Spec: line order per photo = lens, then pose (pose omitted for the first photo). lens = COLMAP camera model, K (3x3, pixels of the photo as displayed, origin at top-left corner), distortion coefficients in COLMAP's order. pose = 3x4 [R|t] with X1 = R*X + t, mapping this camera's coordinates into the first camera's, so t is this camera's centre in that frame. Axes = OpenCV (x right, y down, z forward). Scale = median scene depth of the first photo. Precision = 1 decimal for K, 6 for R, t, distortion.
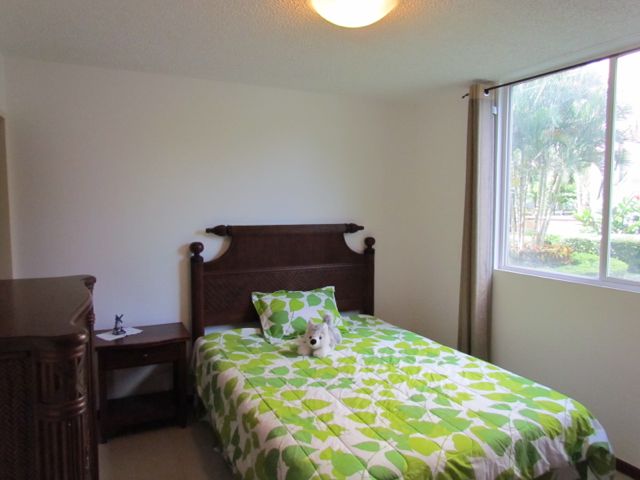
lens RADIAL K [[456.3, 0, 321.6], [0, 456.3, 242.1], [0, 0, 1]] dist [-0.020737, 0.000040]
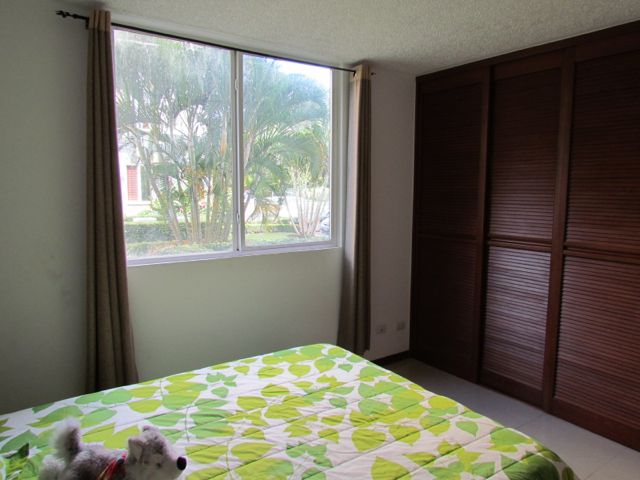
lens RADIAL K [[456.3, 0, 321.6], [0, 456.3, 242.1], [0, 0, 1]] dist [-0.020737, 0.000040]
pose [[-0.177015, -0.110640, 0.977970, -0.574097], [0.069469, 0.989778, 0.124550, -0.071126], [-0.981753, 0.089986, -0.167520, 1.083967]]
